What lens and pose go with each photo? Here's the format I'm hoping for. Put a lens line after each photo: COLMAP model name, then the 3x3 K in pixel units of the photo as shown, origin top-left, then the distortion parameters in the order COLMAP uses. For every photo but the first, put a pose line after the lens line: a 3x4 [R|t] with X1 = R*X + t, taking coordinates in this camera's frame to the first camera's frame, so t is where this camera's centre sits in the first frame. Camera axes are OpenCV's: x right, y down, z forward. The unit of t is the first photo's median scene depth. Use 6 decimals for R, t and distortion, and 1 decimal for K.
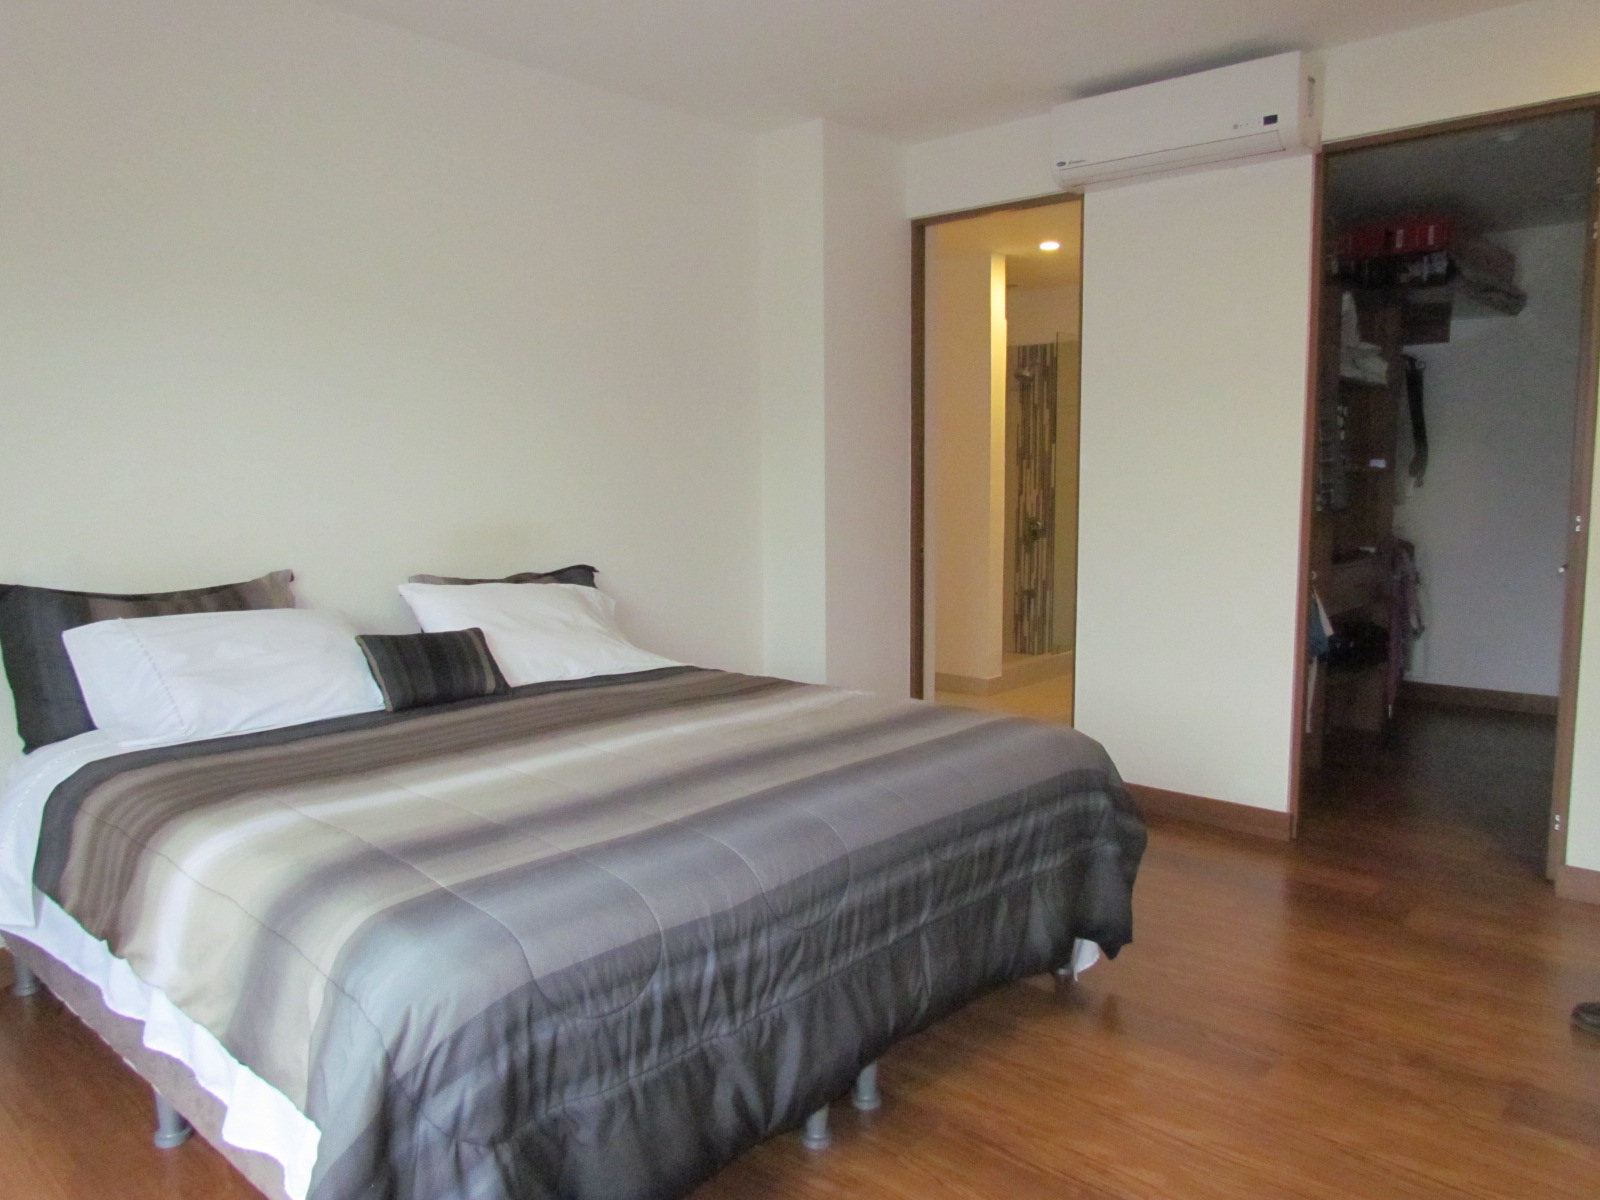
lens RADIAL K [[1133.0, 0, 803.4], [0, 1133.0, 602.2], [0, 0, 1]] dist [-0.013653, -0.002027]
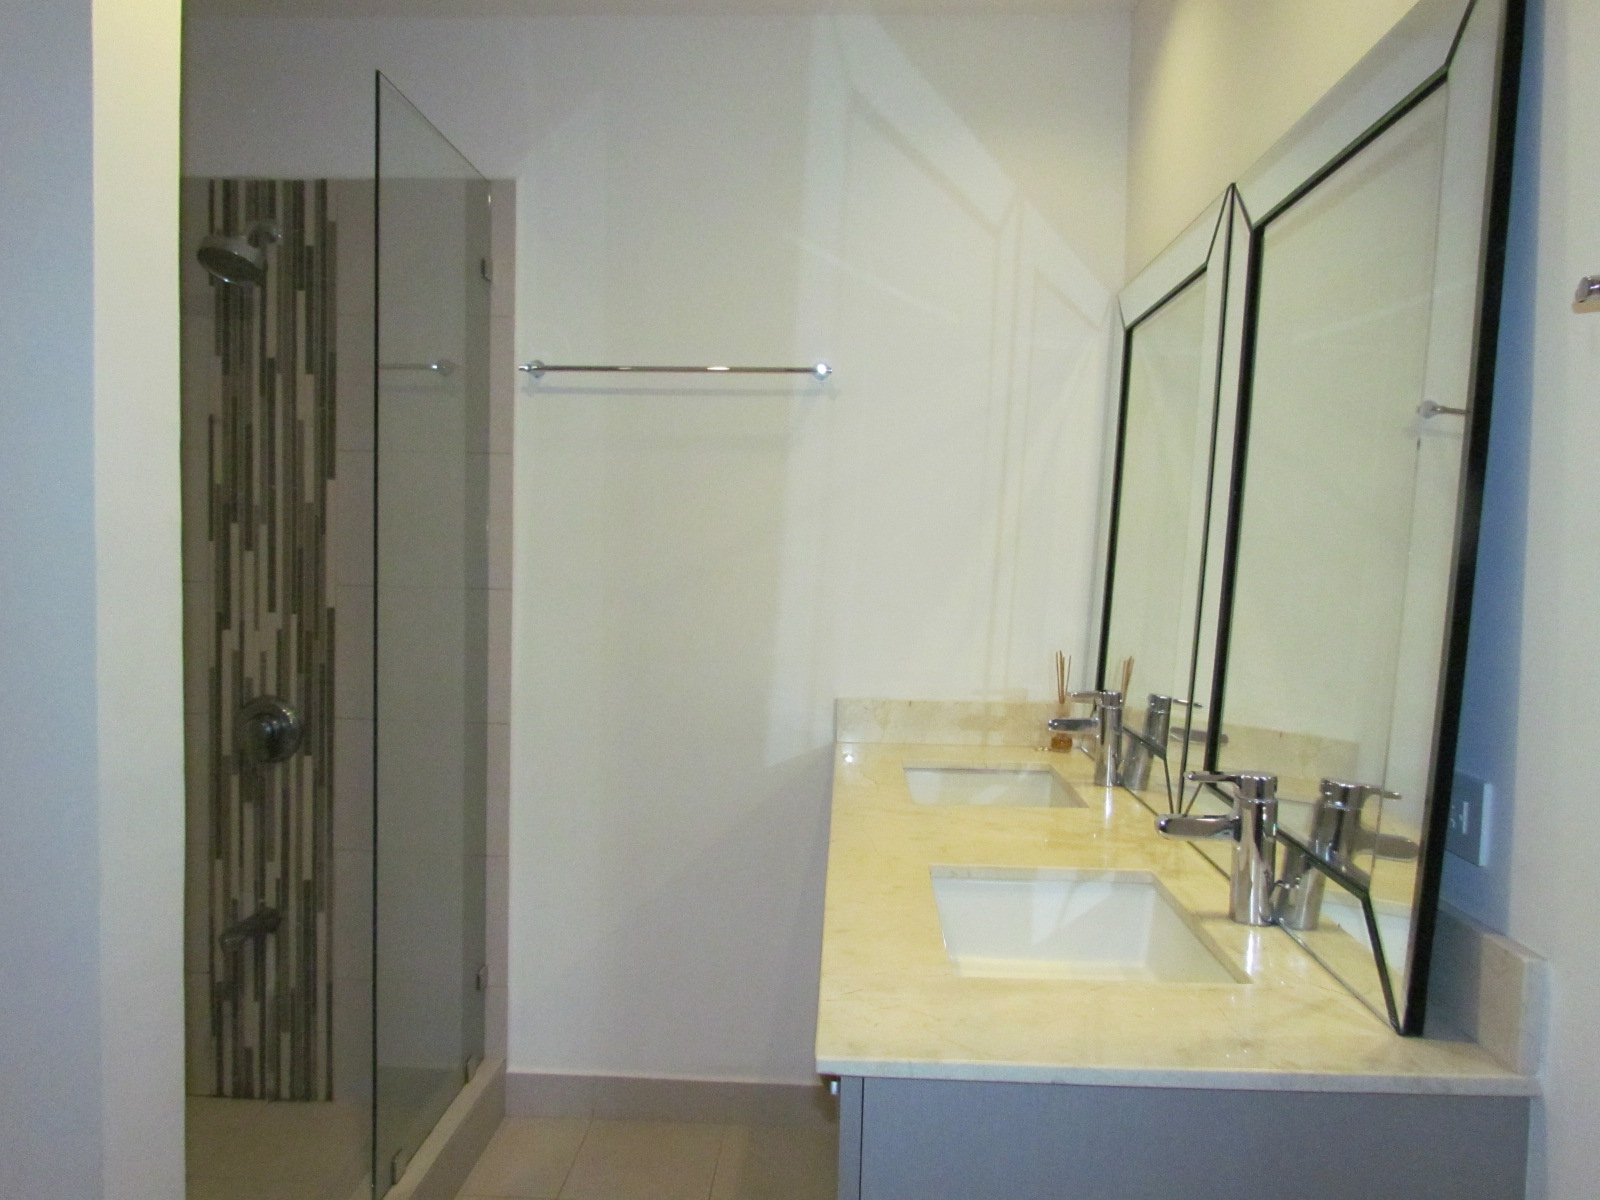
lens RADIAL K [[1133.0, 0, 810.0], [0, 1133.0, 603.5], [0, 0, 1]] dist [-0.013653, -0.002027]
pose [[0.783803, -0.009435, 0.620938, 0.121568], [0.035292, 0.998945, -0.029369, -0.086983], [-0.620006, 0.044934, 0.783310, 0.637192]]
